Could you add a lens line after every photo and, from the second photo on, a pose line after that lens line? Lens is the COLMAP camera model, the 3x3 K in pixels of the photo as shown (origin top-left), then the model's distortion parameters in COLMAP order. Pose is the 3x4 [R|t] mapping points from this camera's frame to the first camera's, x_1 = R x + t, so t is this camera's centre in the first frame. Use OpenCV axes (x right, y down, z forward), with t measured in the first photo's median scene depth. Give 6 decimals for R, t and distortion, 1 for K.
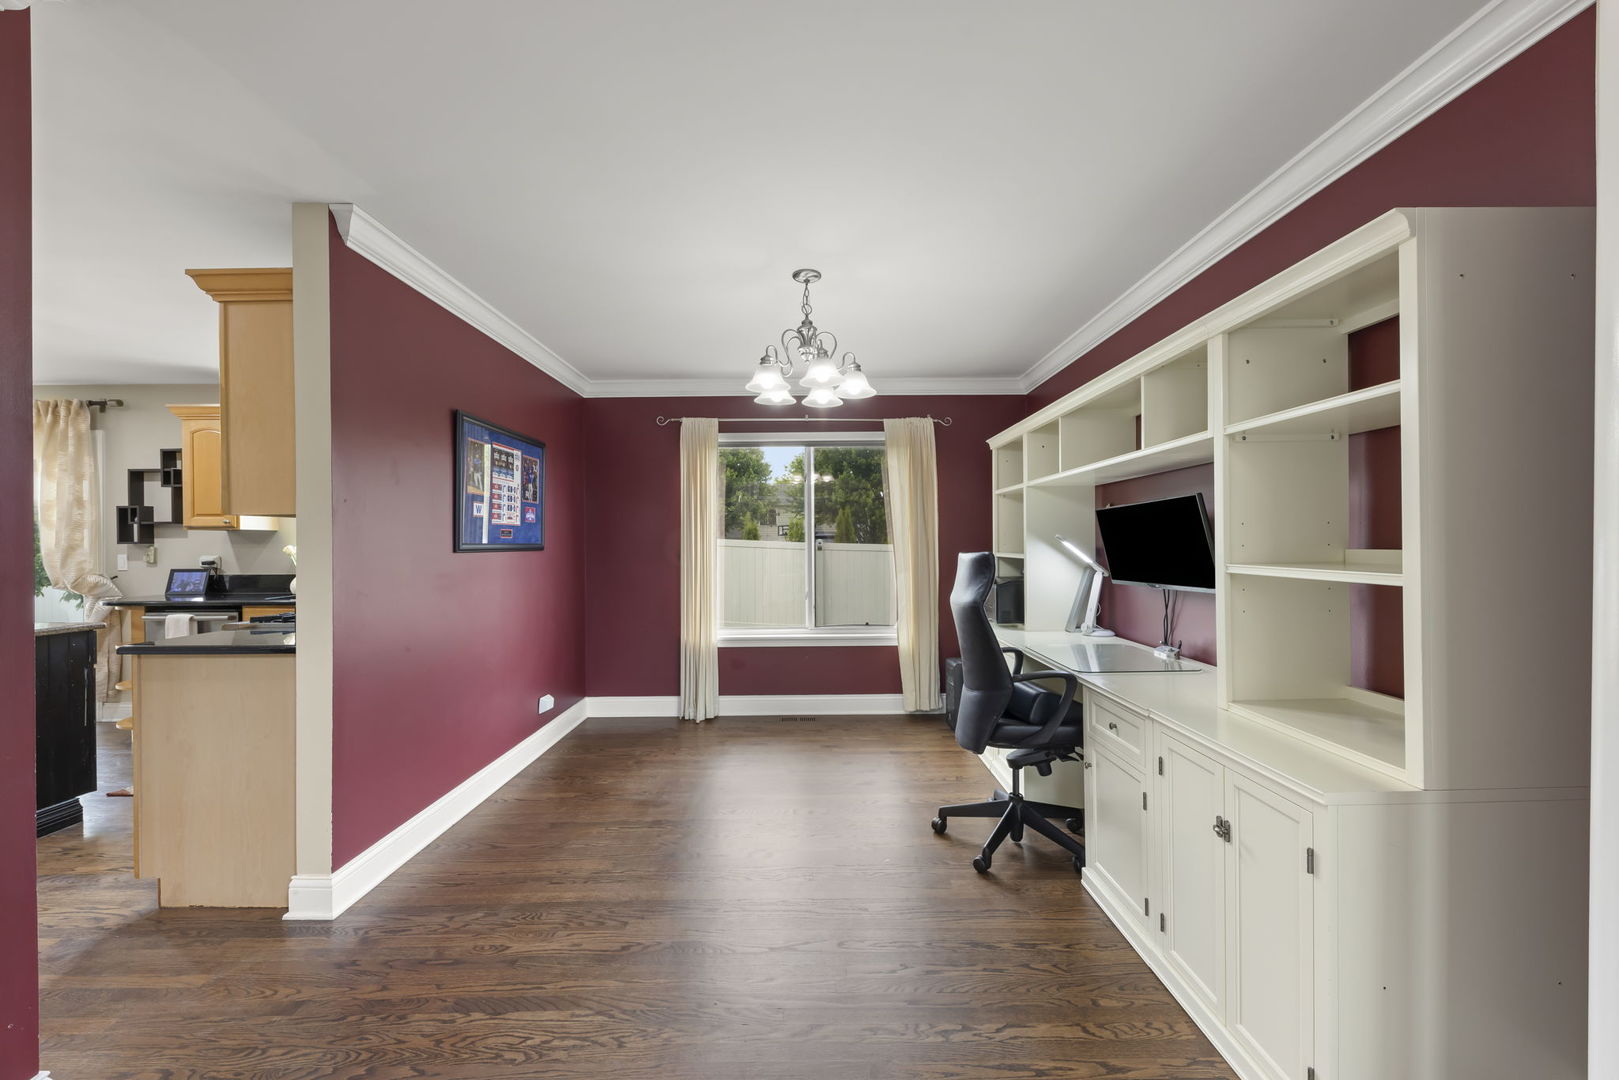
lens RADIAL K [[624.5, 0, 803.6], [0, 624.5, 545.1], [0, 0, 1]] dist [0.006984, -0.002866]
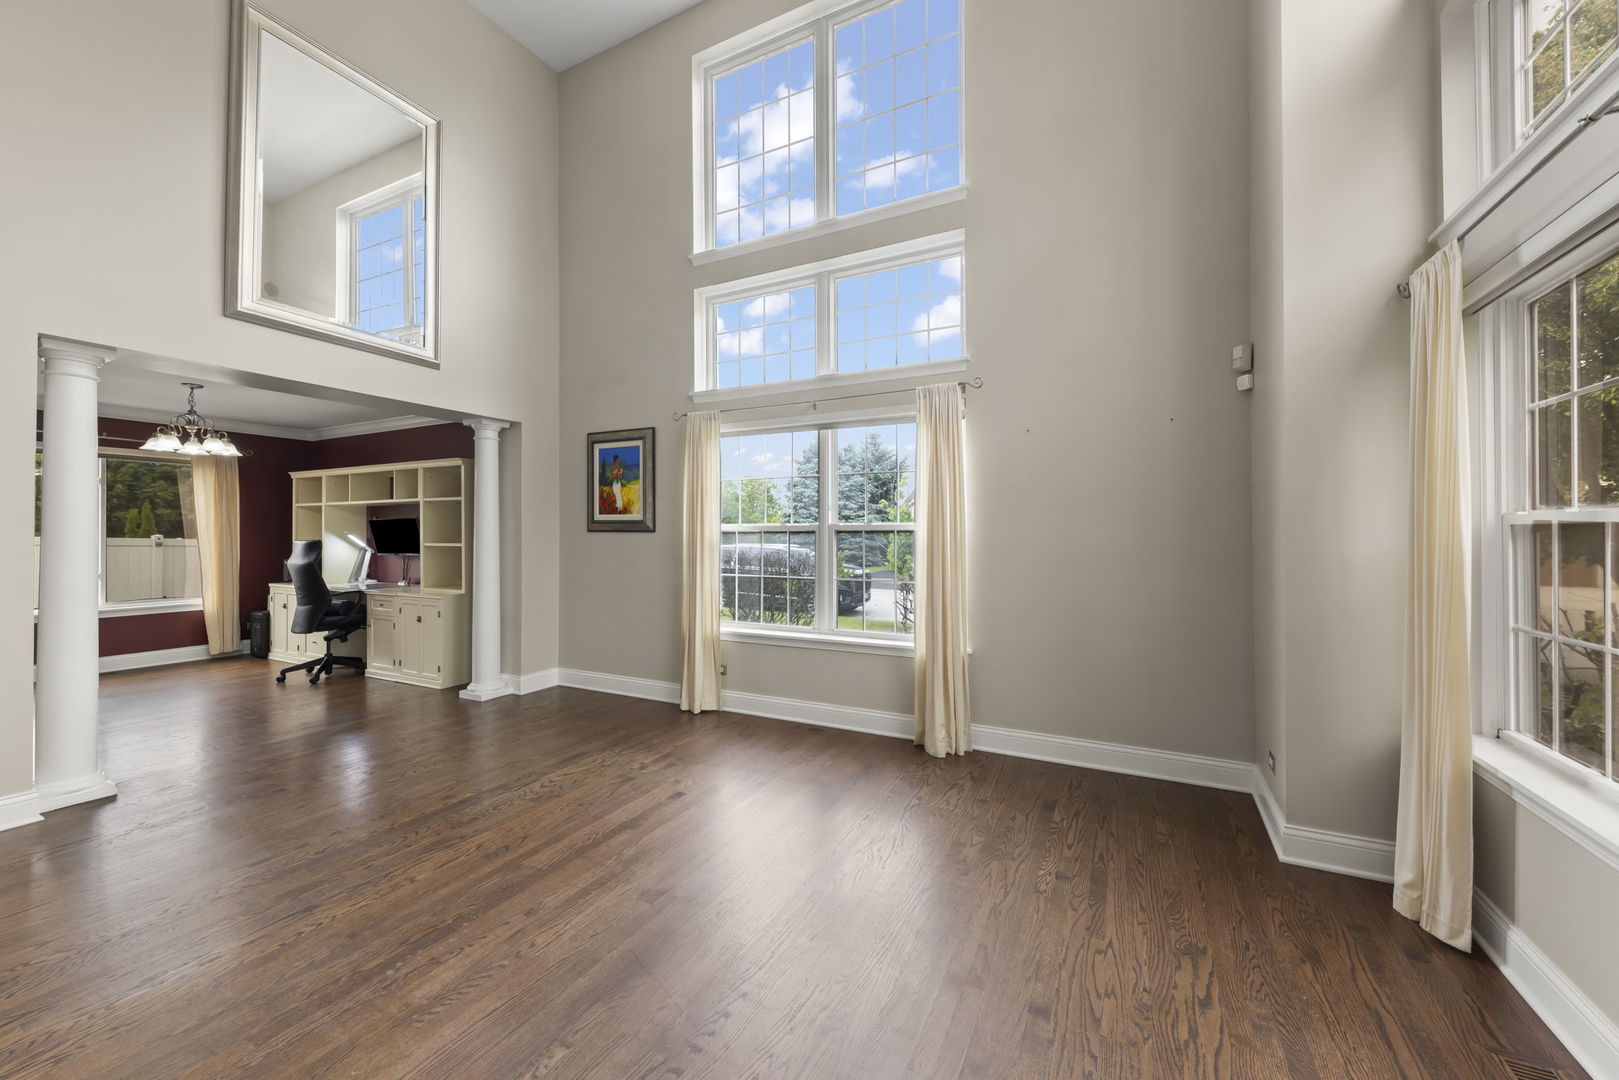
lens RADIAL K [[608.8, 0, 814.3], [0, 608.8, 533.6], [0, 0, 1]] dist [0.012000, -0.001543]
pose [[0.447917, 0.011844, 0.893997, -0.470292], [-0.000200, 0.999914, -0.013147, 0.009750], [-0.894075, 0.005710, 0.447881, -0.842919]]
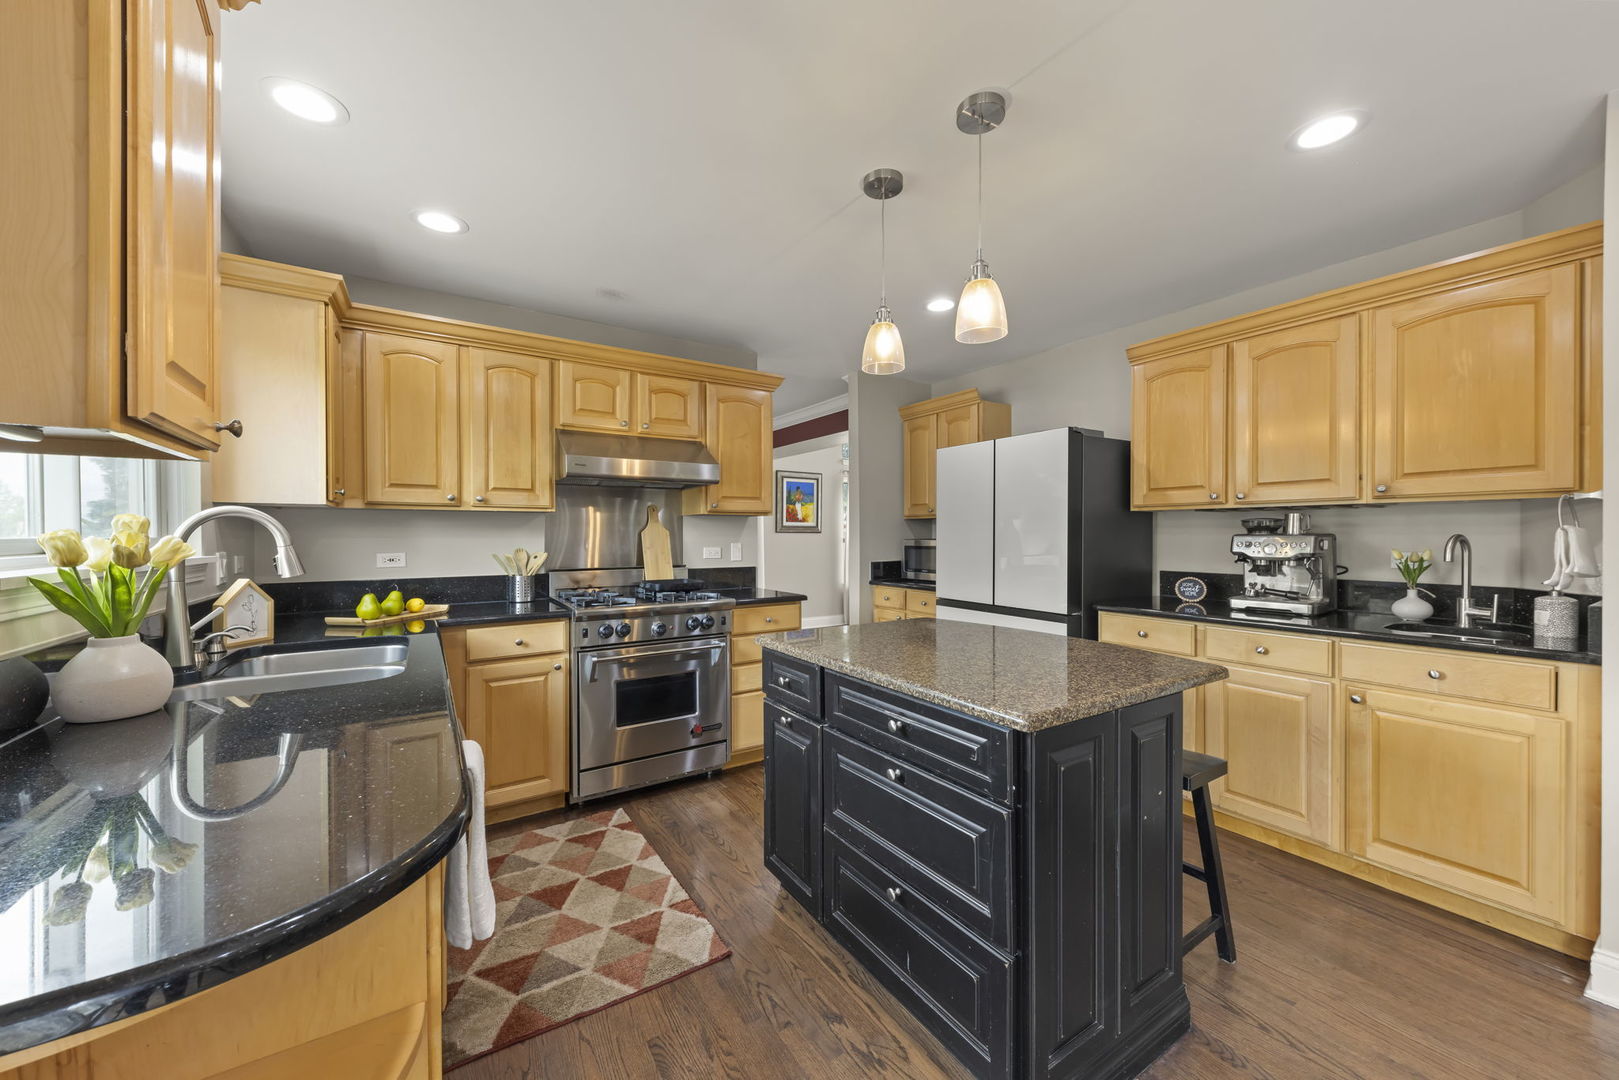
lens RADIAL K [[608.8, 0, 823.3], [0, 608.8, 537.7], [0, 0, 1]] dist [0.012000, -0.001543]
pose [[-0.556391, 0.005658, 0.830901, -1.206044], [0.011000, 0.999939, 0.000557, 0.006812], [-0.830848, 0.009450, -0.556419, 0.917166]]
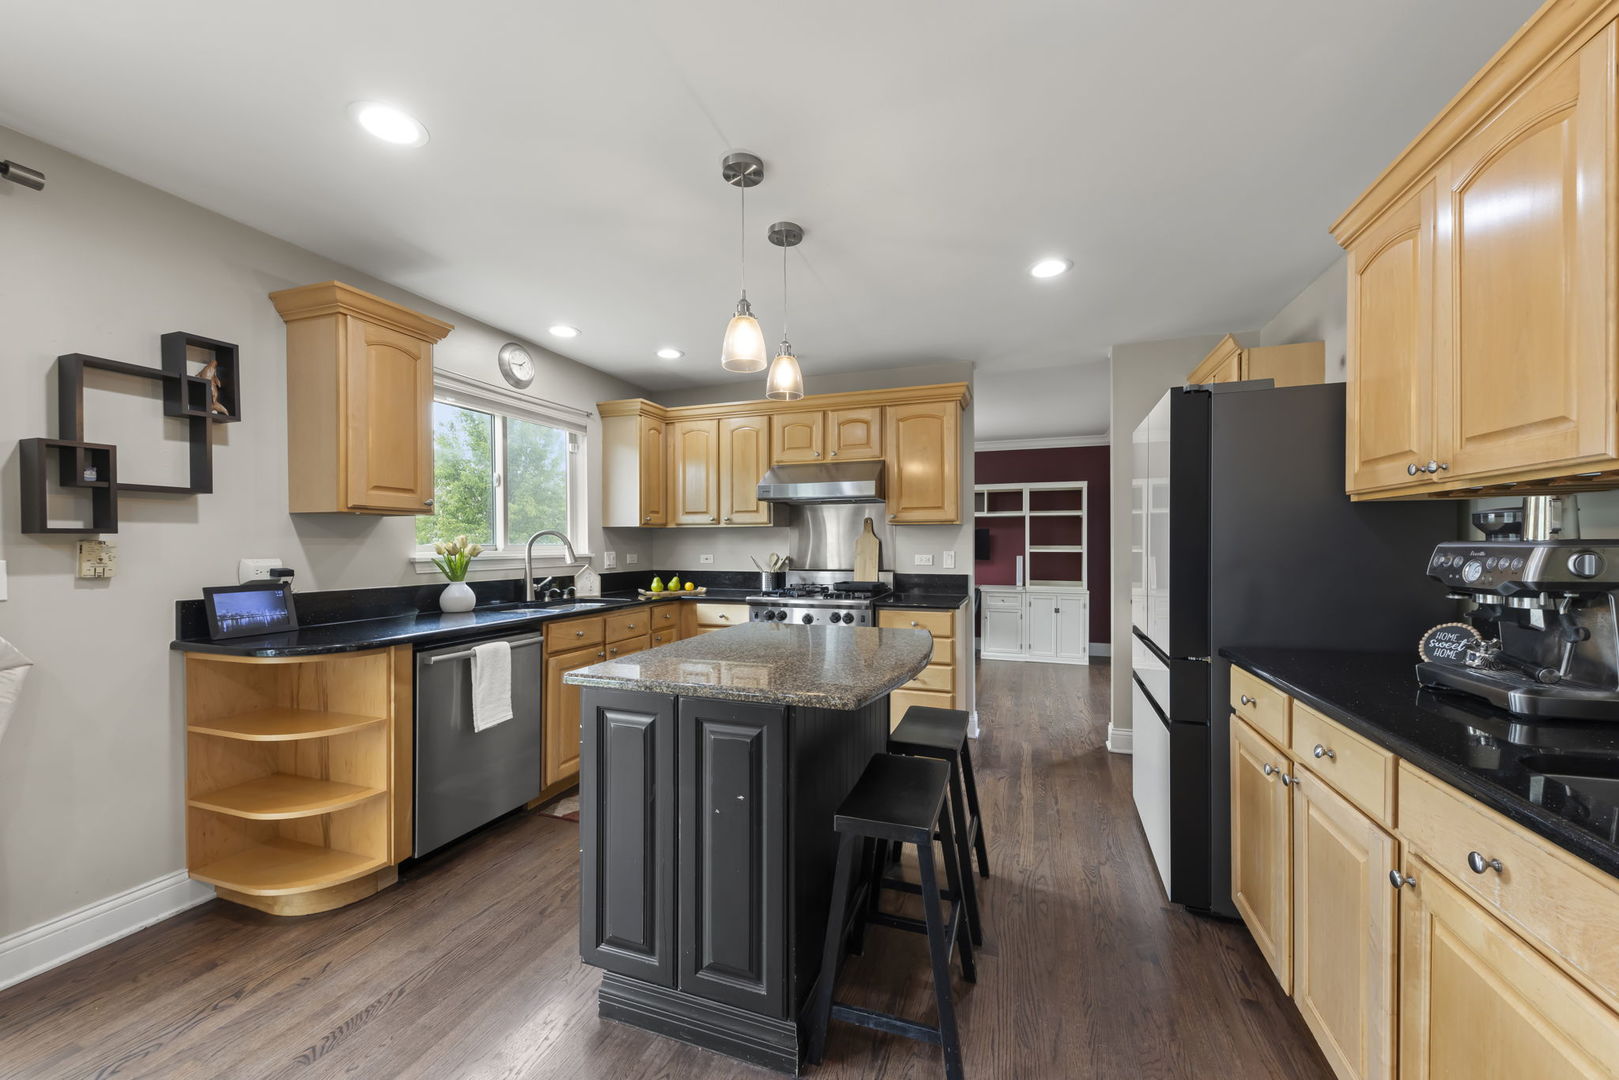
lens RADIAL K [[608.8, 0, 806.0], [0, 608.8, 548.0], [0, 0, 1]] dist [0.012000, -0.001543]
pose [[0.333052, 0.002807, 0.942904, -1.335729], [0.004282, 0.999981, -0.004490, 0.012371], [-0.942899, 0.005533, 0.333033, 0.424806]]
